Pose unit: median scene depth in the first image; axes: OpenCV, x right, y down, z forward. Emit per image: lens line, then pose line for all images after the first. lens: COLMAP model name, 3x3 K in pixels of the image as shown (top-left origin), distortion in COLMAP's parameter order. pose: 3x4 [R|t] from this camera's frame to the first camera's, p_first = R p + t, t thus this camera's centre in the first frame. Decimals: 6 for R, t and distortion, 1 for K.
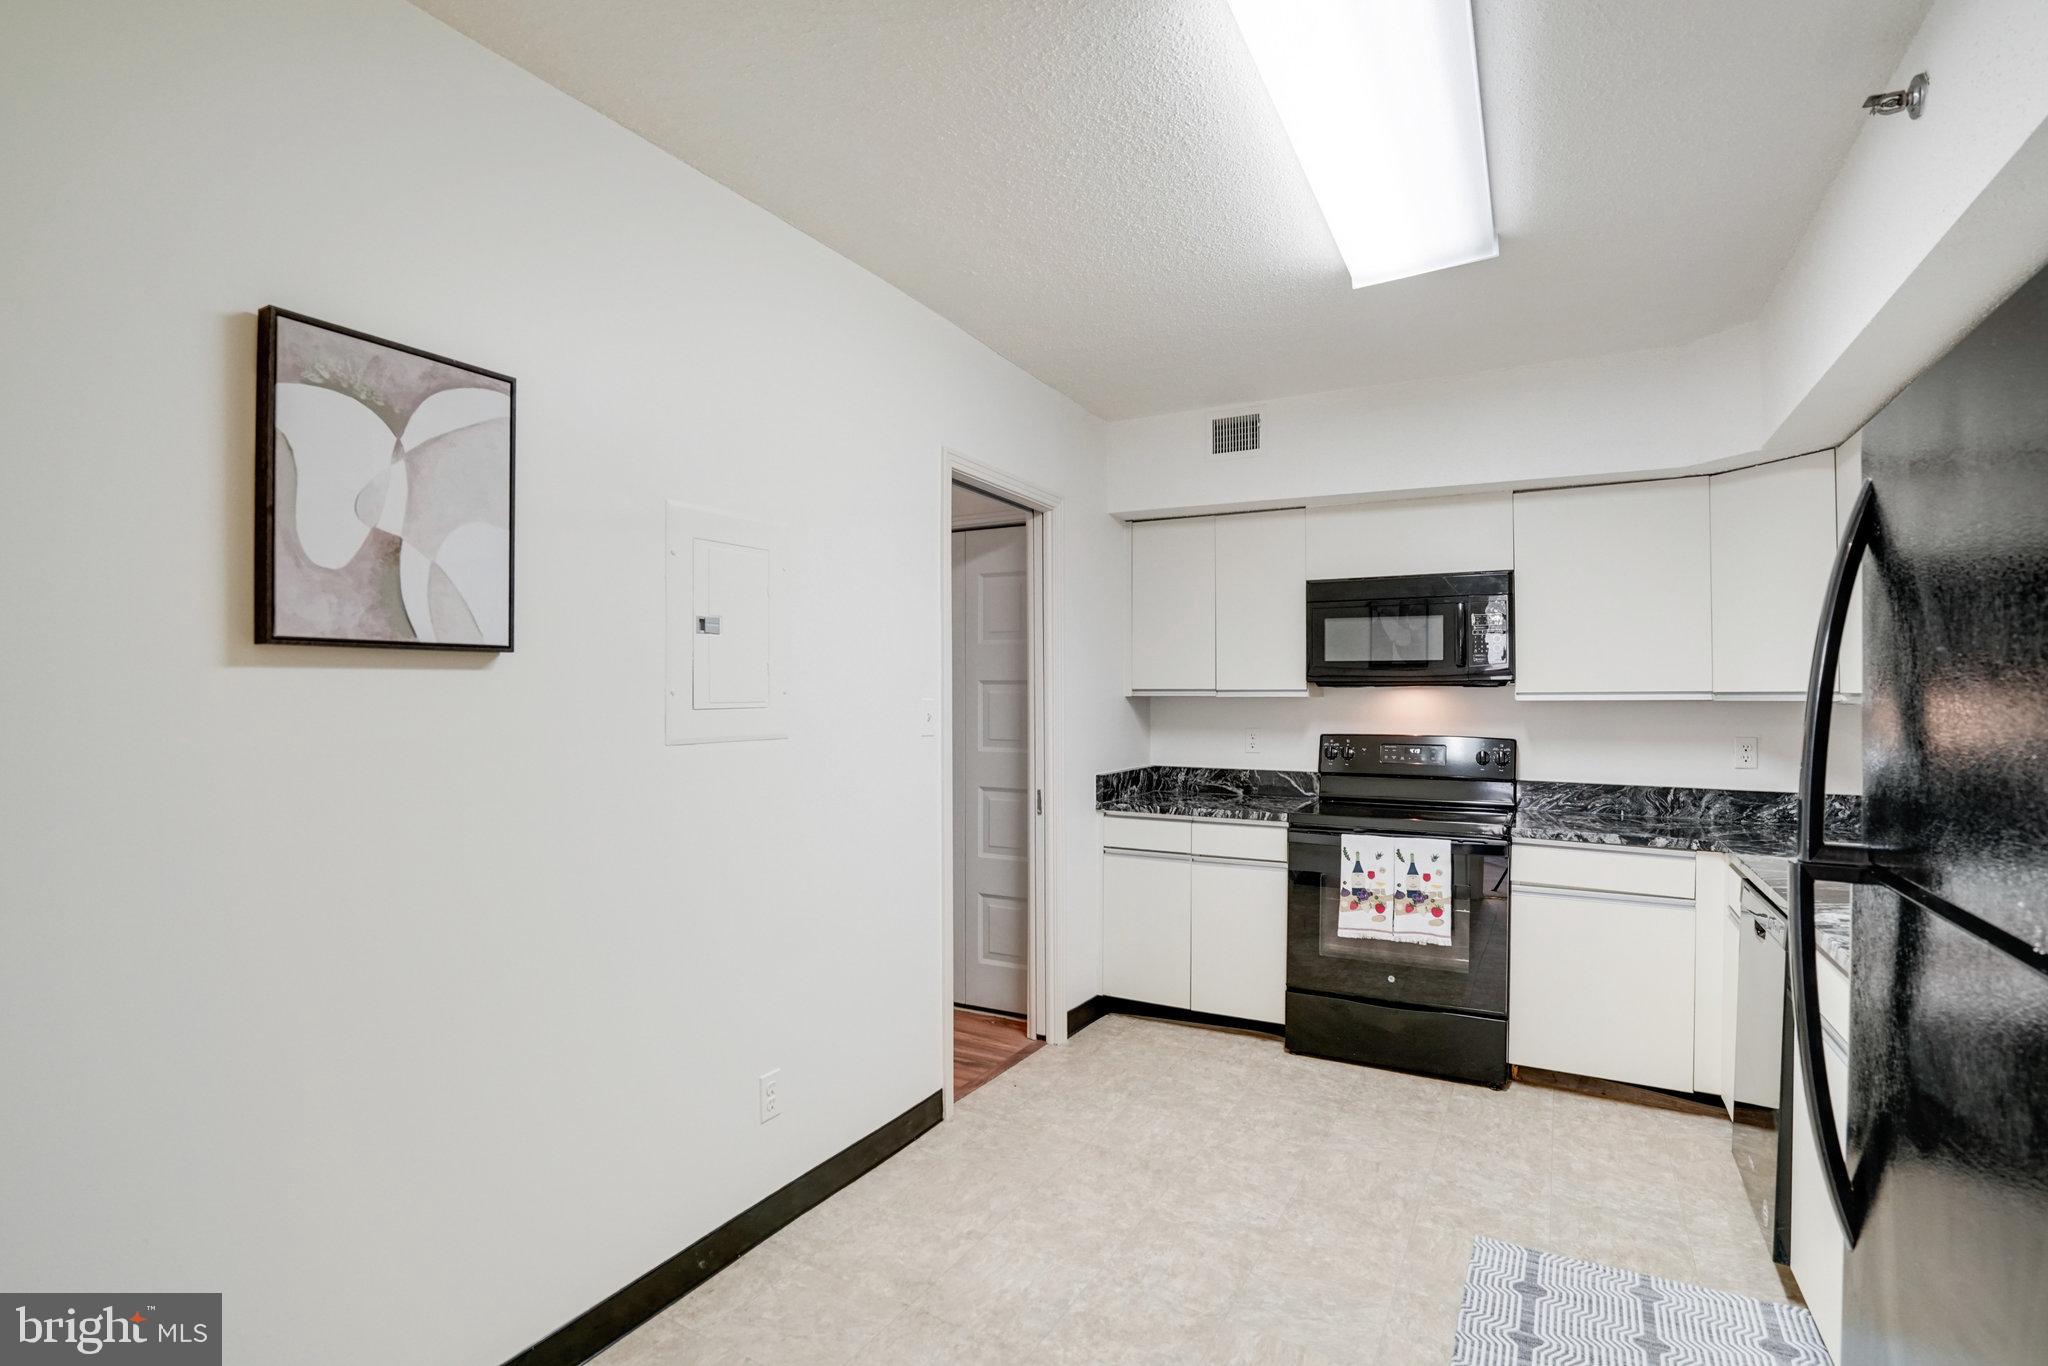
lens RADIAL K [[960.3, 0, 1006.1], [0, 960.3, 699.6], [0, 0, 1]] dist [-0.046563, 0.016138]
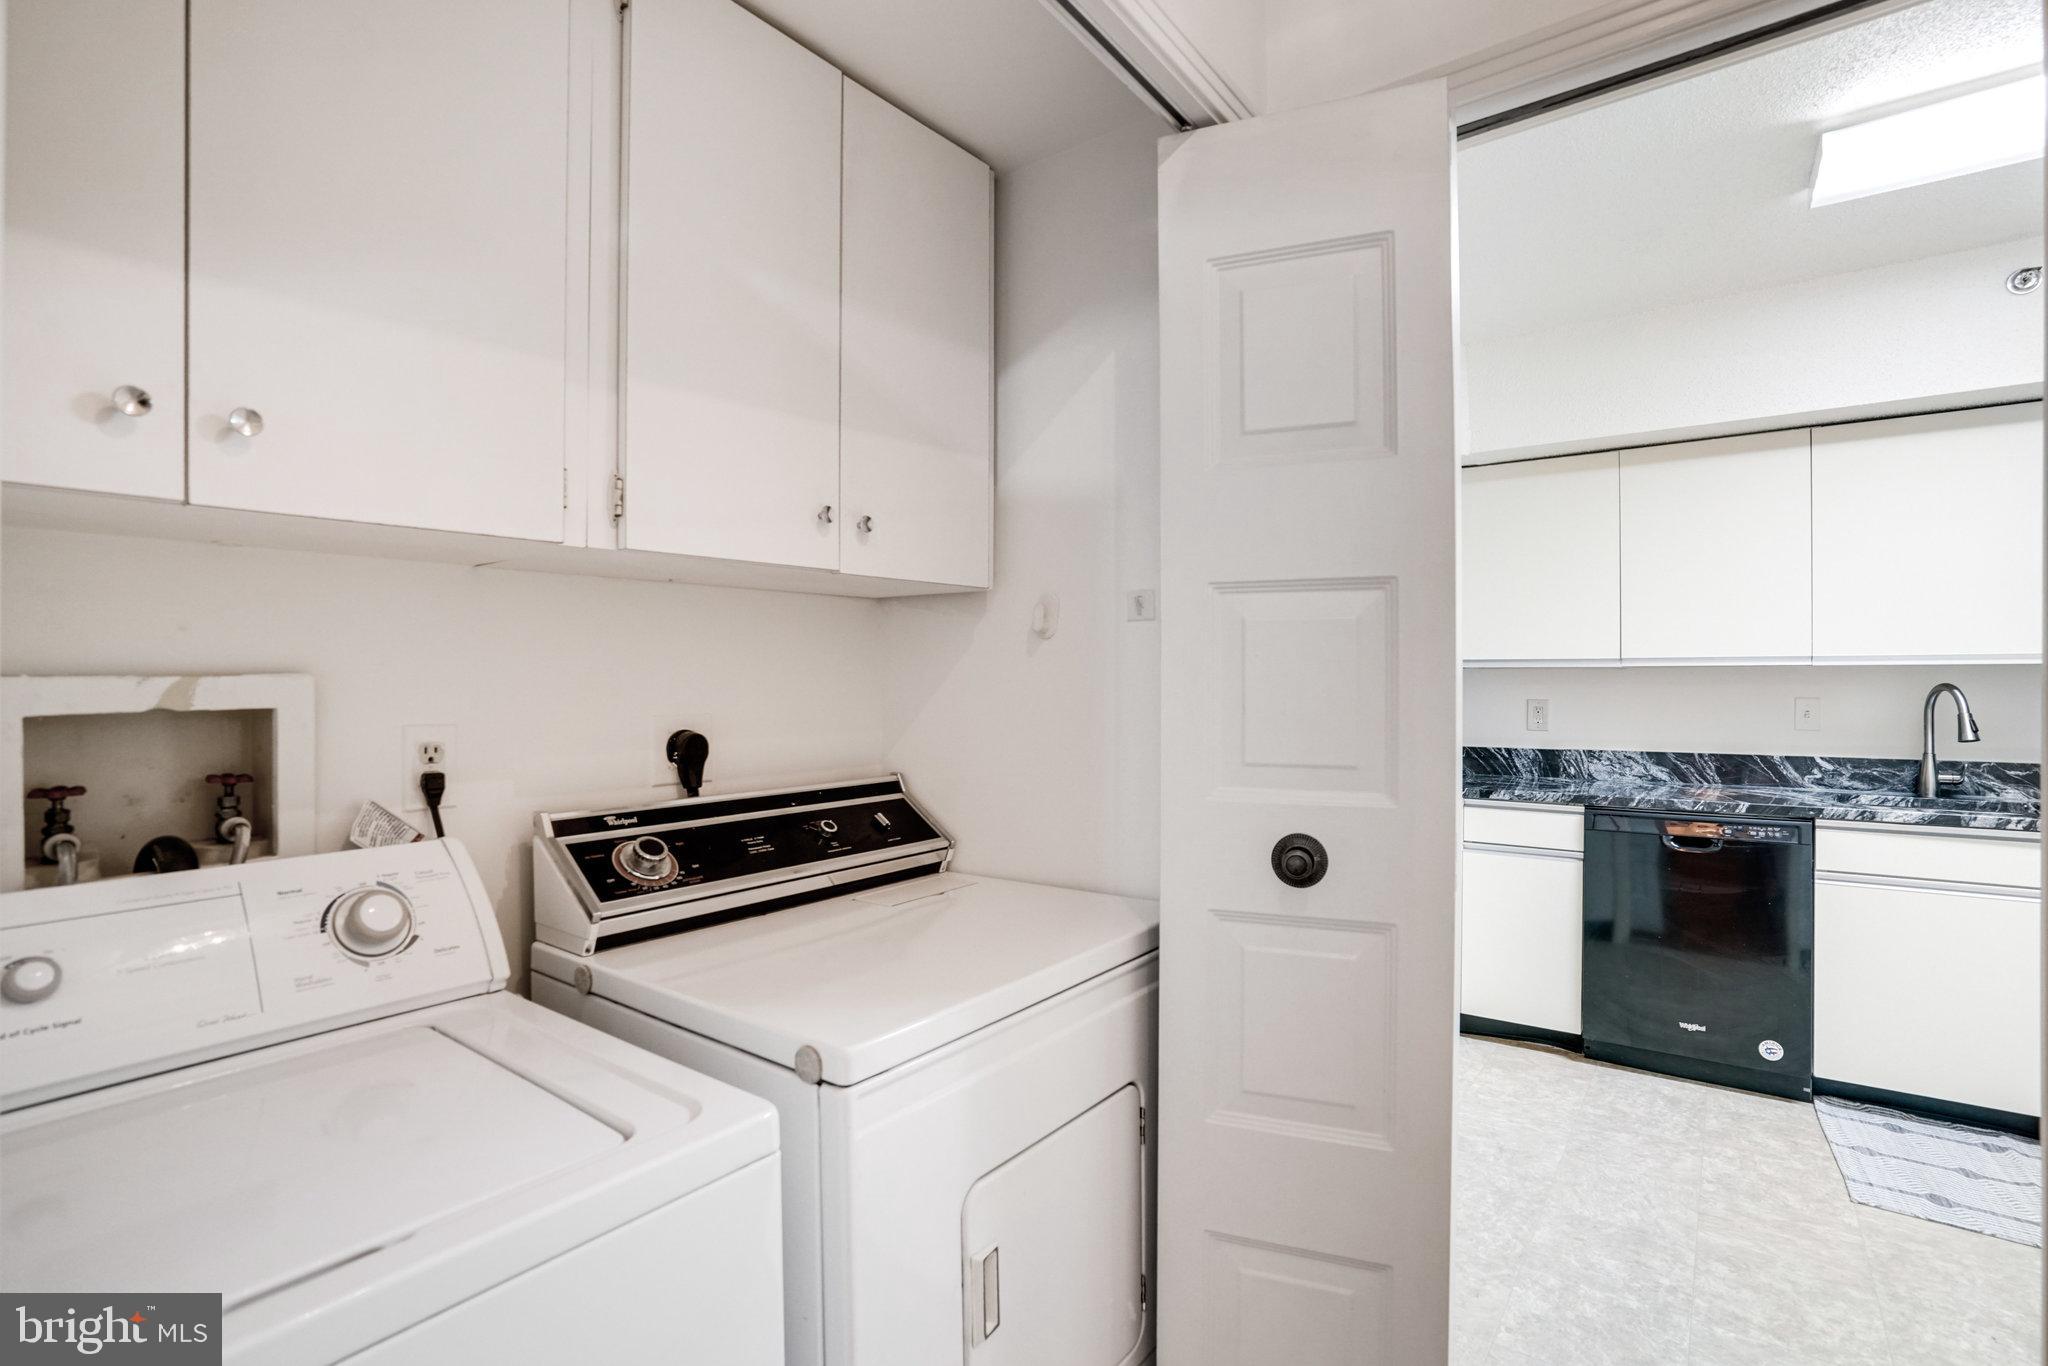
lens RADIAL K [[960.3, 0, 1008.0], [0, 960.3, 682.8], [0, 0, 1]] dist [-0.046563, 0.016138]
pose [[0.135422, -0.002351, 0.990785, -0.395432], [0.005082, 0.999986, 0.001678, 0.015435], [-0.990775, 0.004808, 0.135432, 1.177106]]
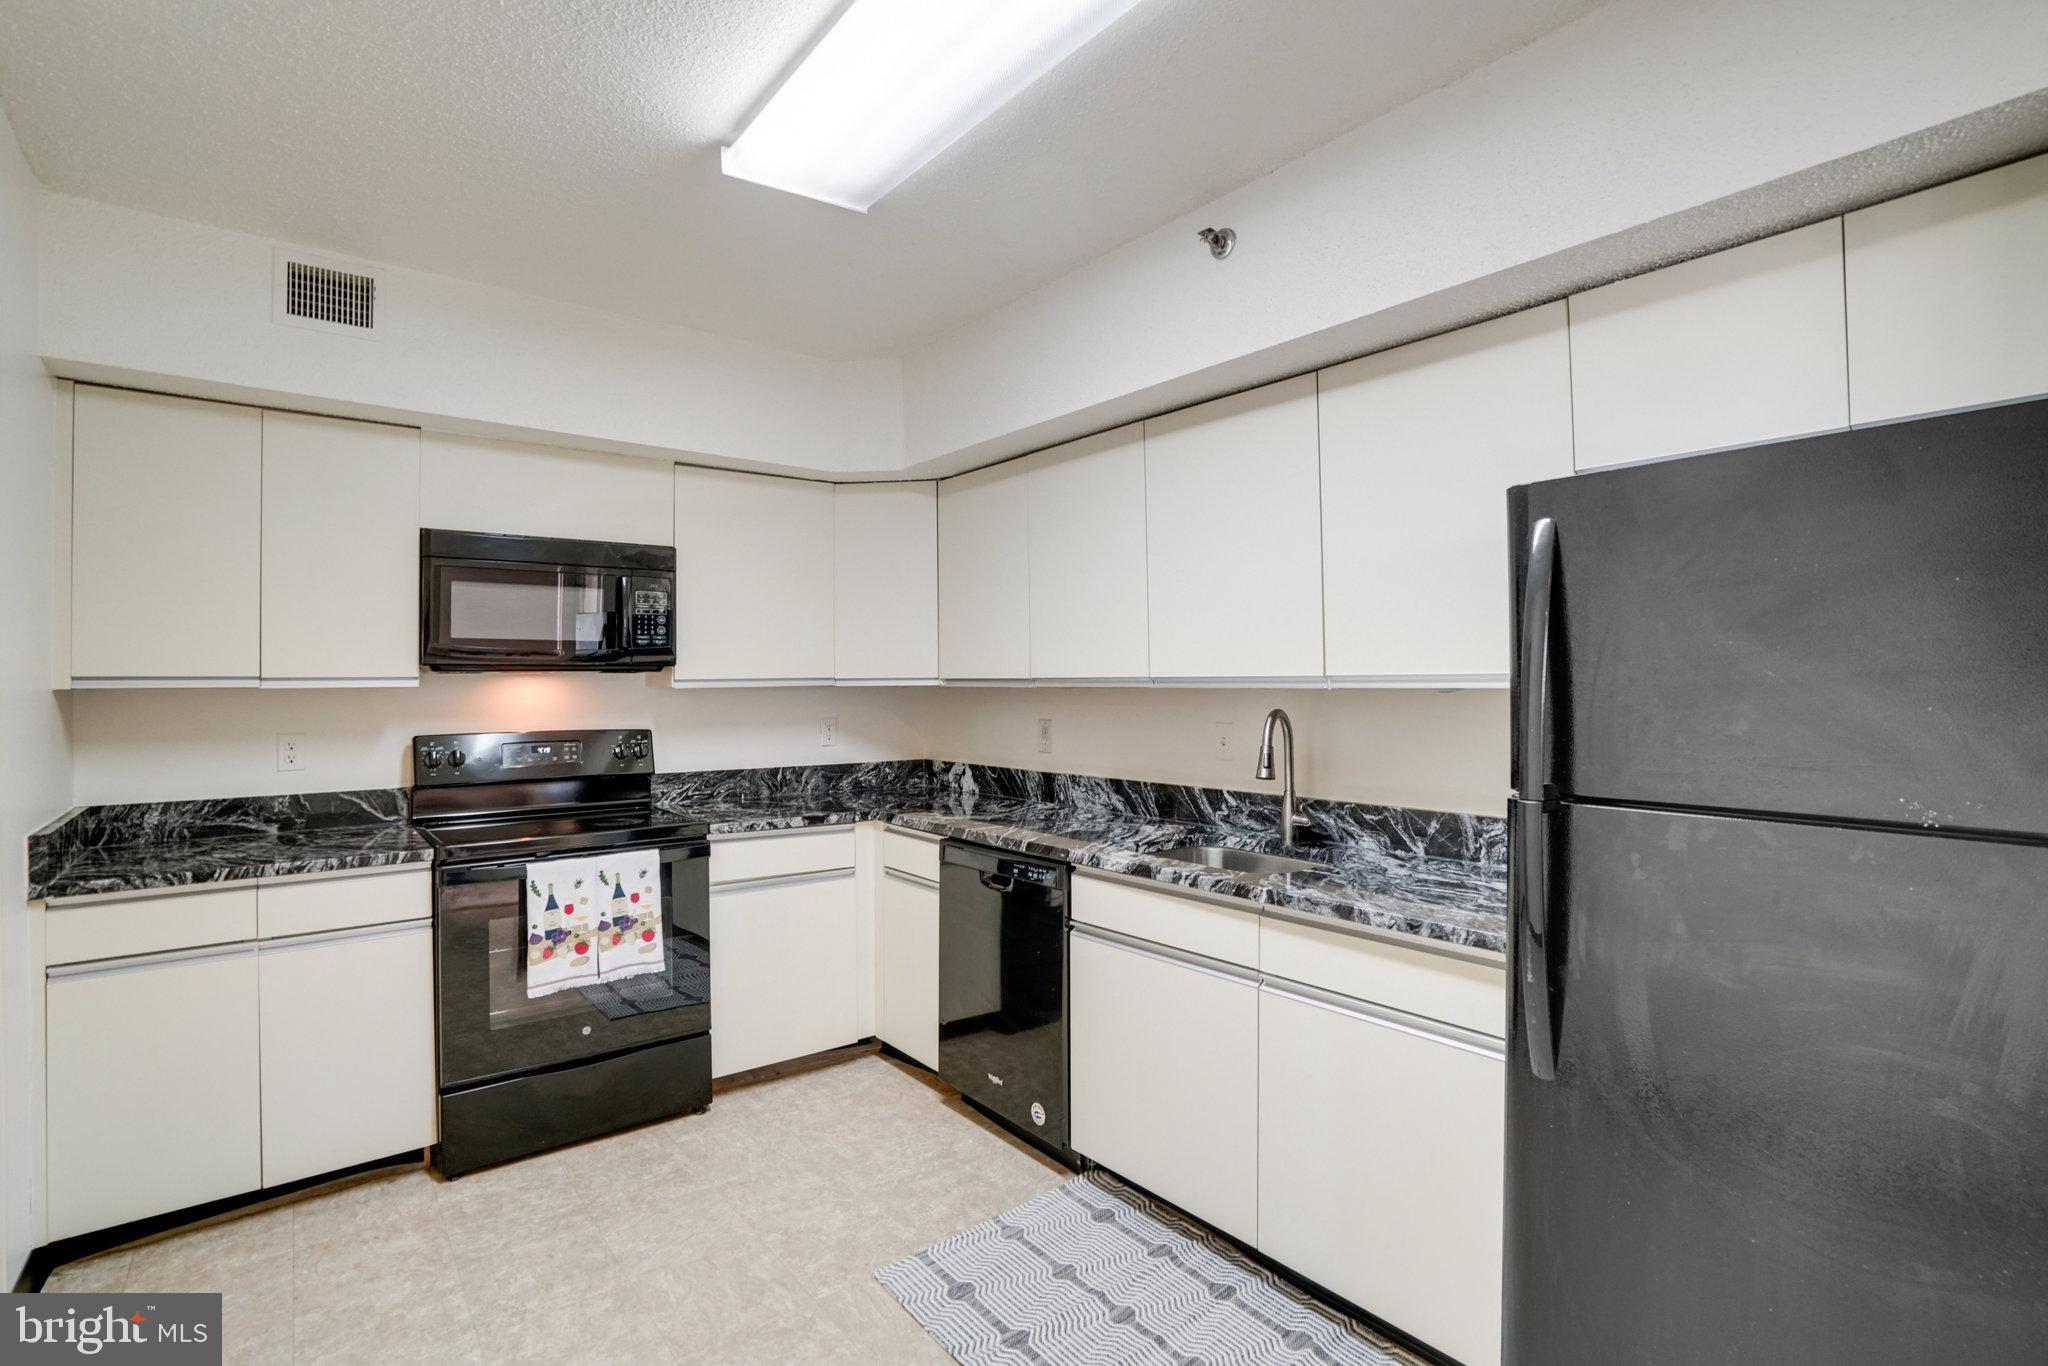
lens RADIAL K [[960.3, 0, 996.2], [0, 960.3, 671.2], [0, 0, 1]] dist [-0.046563, 0.016138]
pose [[0.391279, 0.004578, 0.920261, -0.203338], [0.011152, 0.999891, -0.009716, -0.002666], [-0.920204, 0.014065, 0.391185, 0.352716]]
